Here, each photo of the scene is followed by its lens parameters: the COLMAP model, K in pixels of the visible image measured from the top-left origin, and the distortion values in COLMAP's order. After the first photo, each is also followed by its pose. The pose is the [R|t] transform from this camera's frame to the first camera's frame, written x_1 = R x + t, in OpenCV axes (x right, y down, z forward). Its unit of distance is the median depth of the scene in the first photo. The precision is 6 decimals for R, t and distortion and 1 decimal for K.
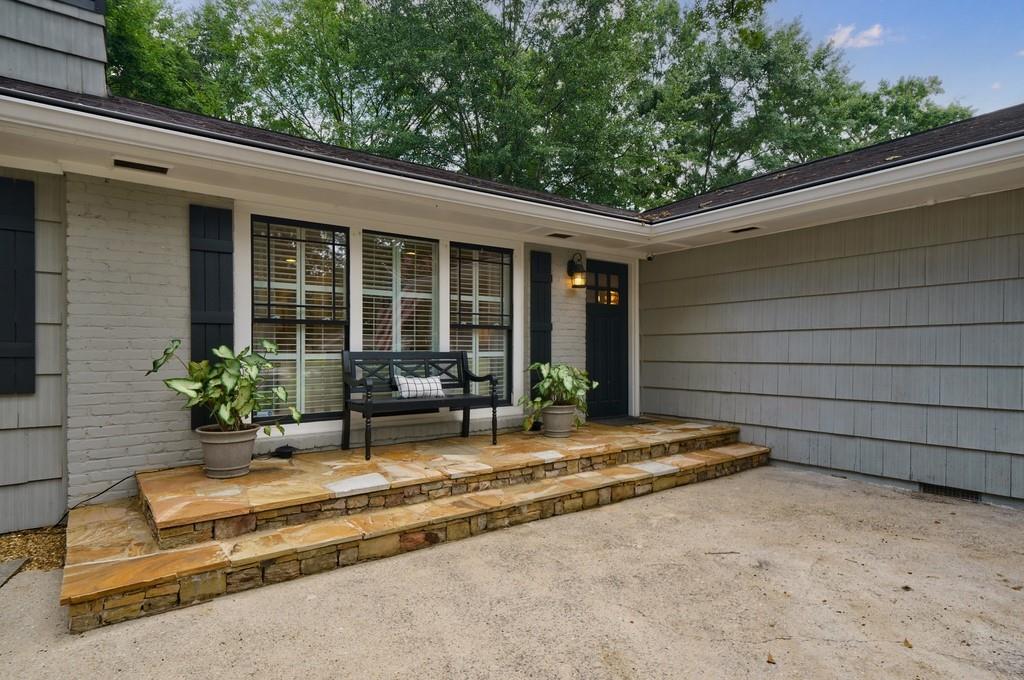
lens RADIAL K [[525.4, 0, 508.5], [0, 525.4, 351.5], [0, 0, 1]] dist [0.016740, 0.000551]
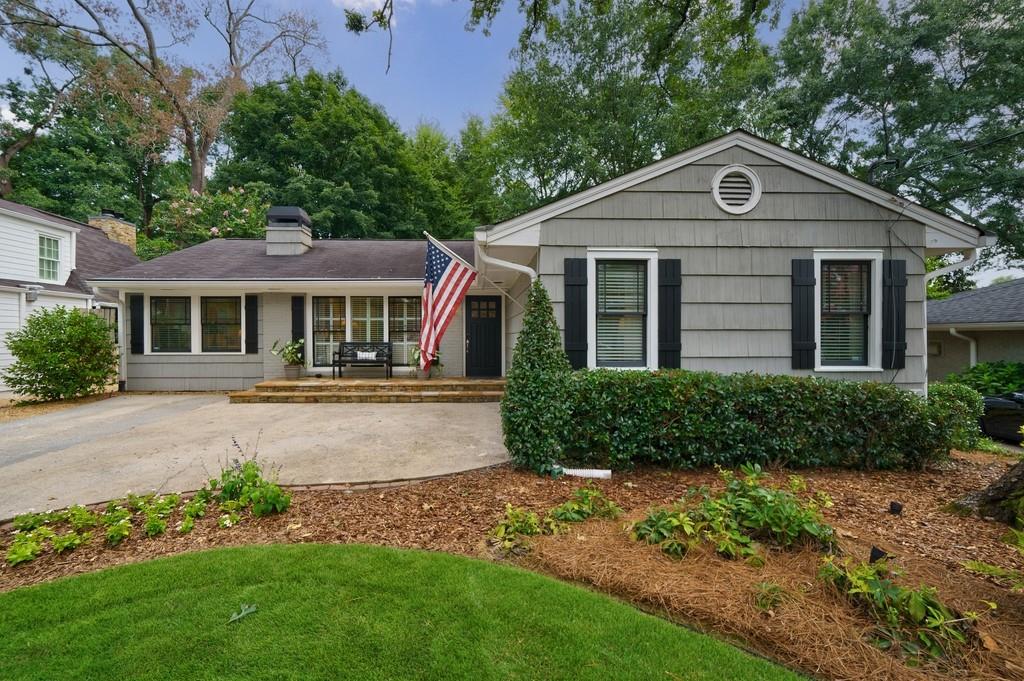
lens RADIAL K [[437.0, 0, 530.2], [0, 437.0, 351.5], [0, 0, 1]] dist [-0.001579, 0.000368]
pose [[0.831564, 0.014636, -0.555237, 1.691197], [-0.000605, 0.999676, 0.025446, -0.008421], [0.555429, -0.020824, 0.831303, -0.337750]]
